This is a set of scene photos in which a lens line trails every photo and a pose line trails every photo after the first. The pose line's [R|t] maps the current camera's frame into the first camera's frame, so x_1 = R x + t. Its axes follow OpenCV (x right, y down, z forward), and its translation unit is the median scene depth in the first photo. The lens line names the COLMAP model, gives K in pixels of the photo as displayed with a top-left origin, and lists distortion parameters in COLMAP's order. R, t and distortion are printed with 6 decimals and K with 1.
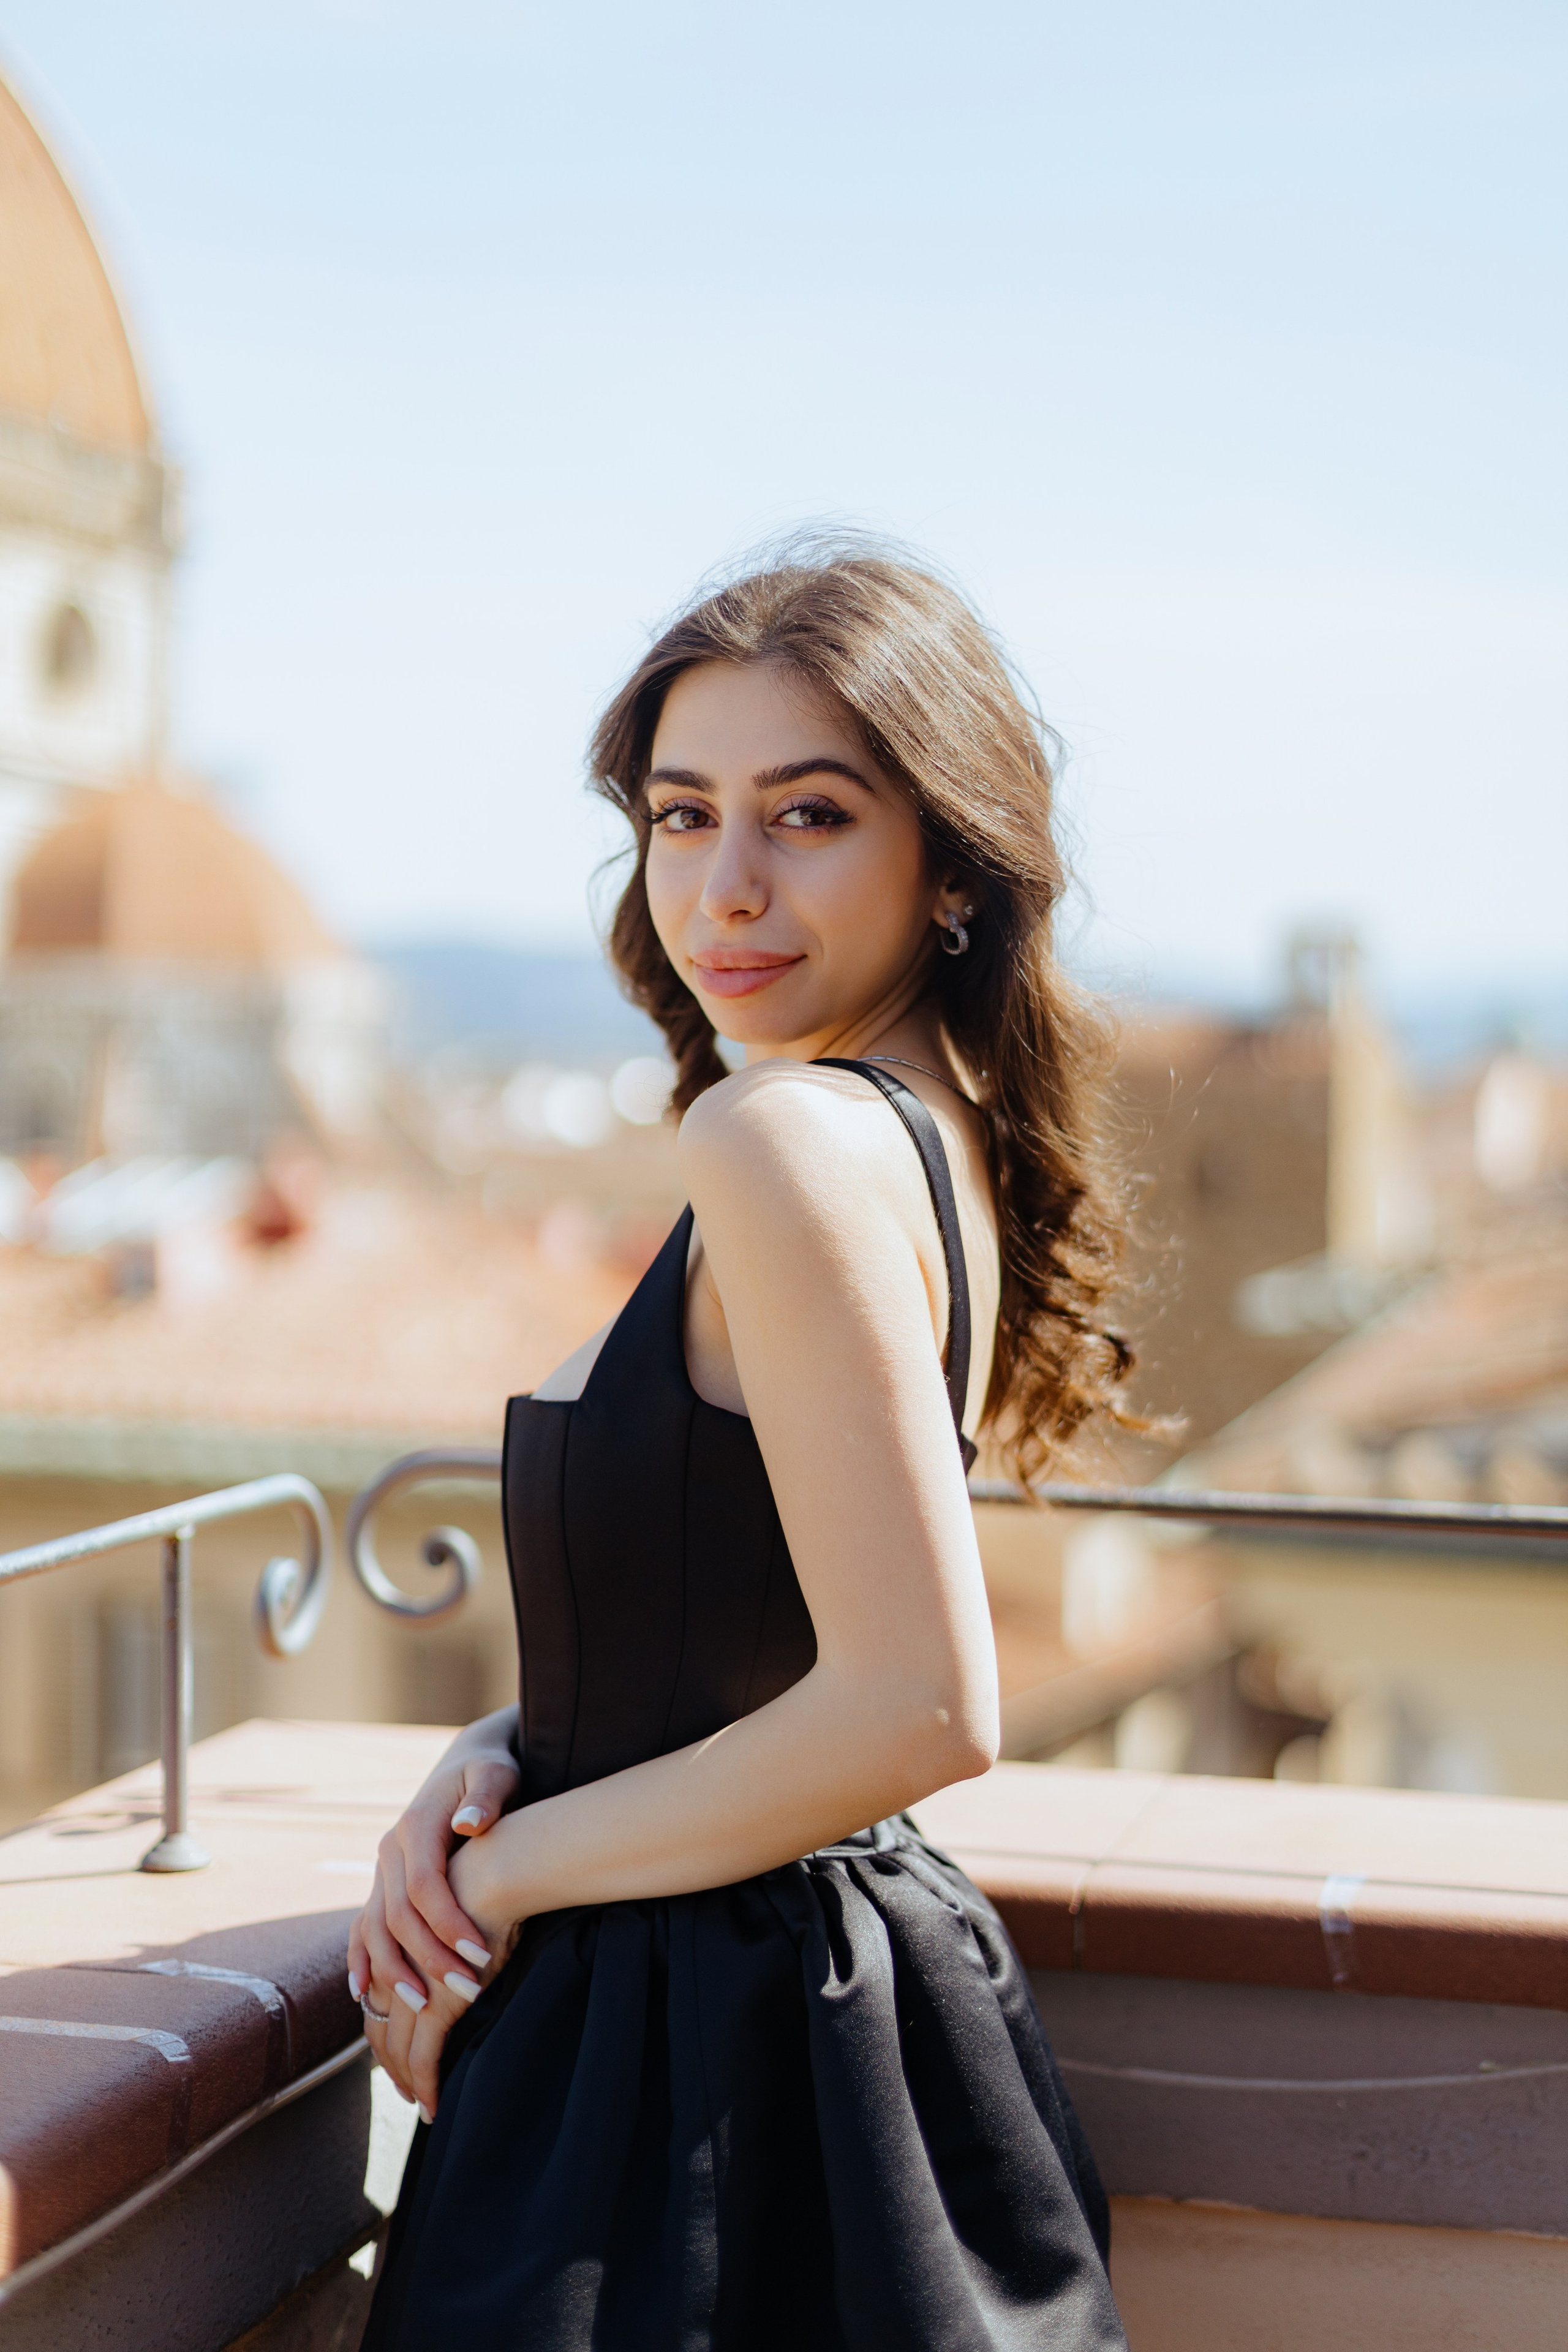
lens RADIAL K [[3463.6, 0, 779.2], [0, 3463.6, 1178.5], [0, 0, 1]] dist [-0.021039, -0.020623]
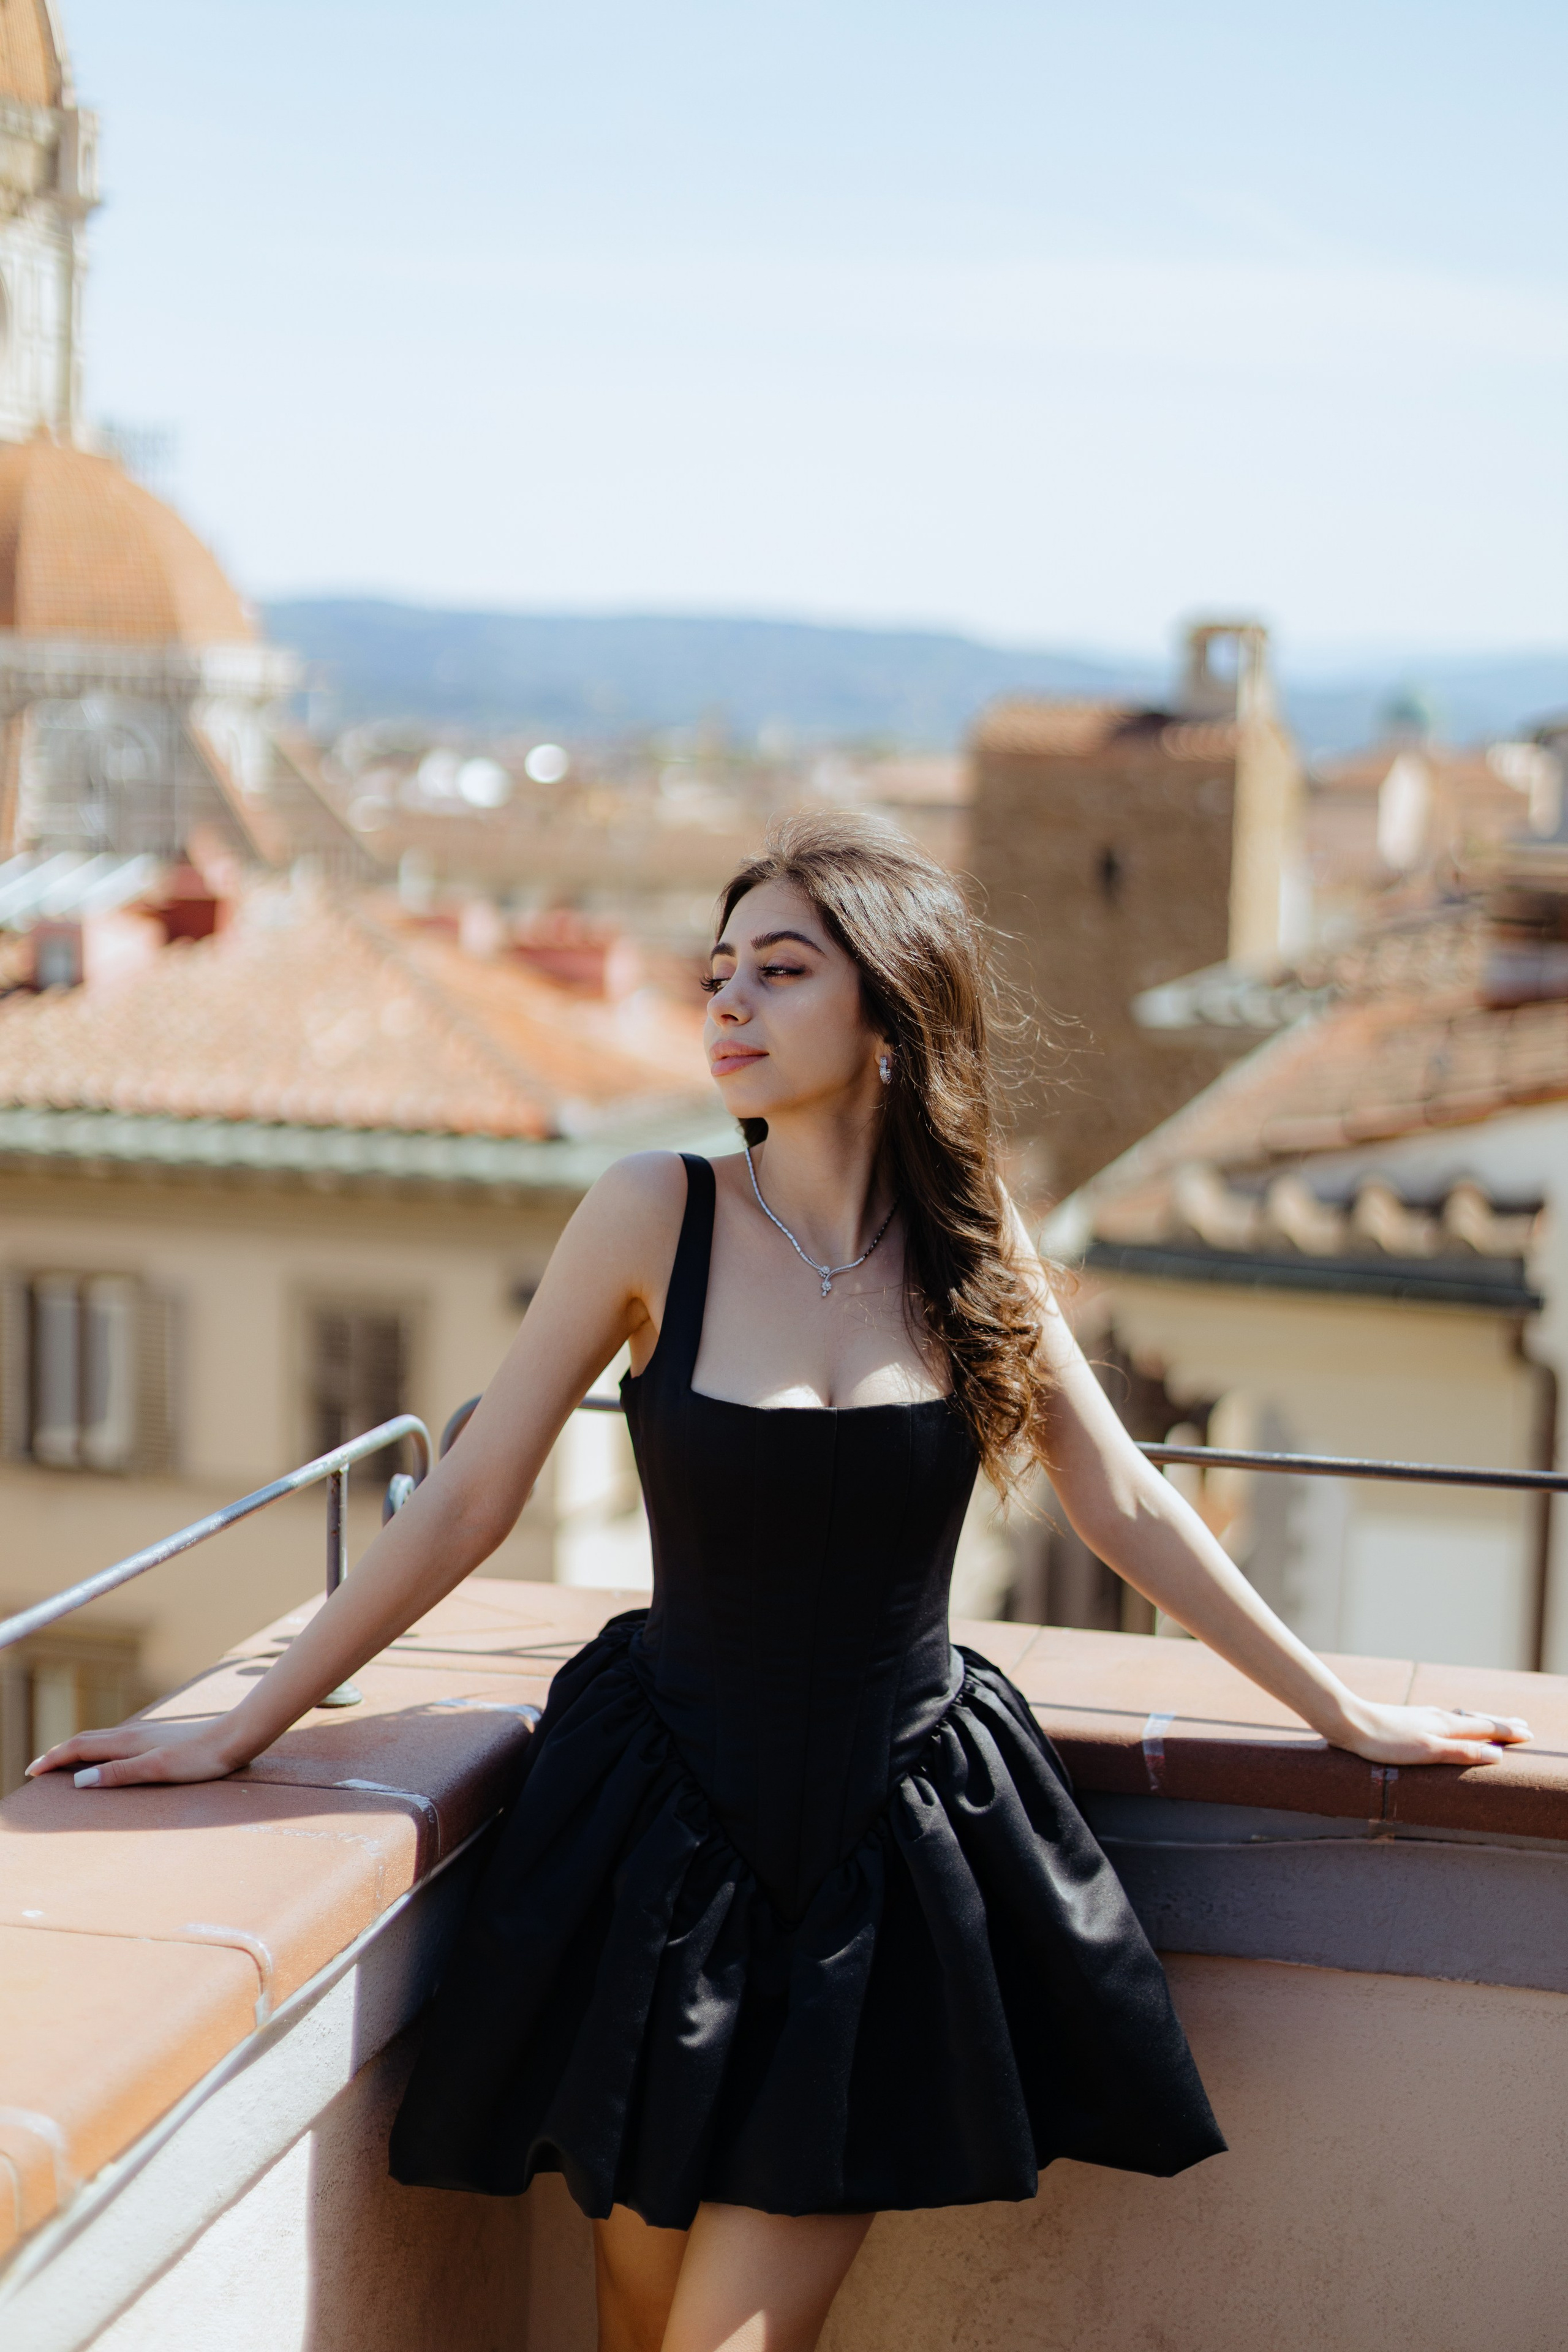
lens RADIAL K [[3468.3, 0, 772.3], [0, 3468.3, 1175.0], [0, 0, 1]] dist [-0.015077, -0.039284]
pose [[0.999550, 0.011106, 0.027863, -0.037587], [-0.013752, 0.995224, 0.096641, -0.151546], [-0.026657, -0.096981, 0.994929, -0.385775]]
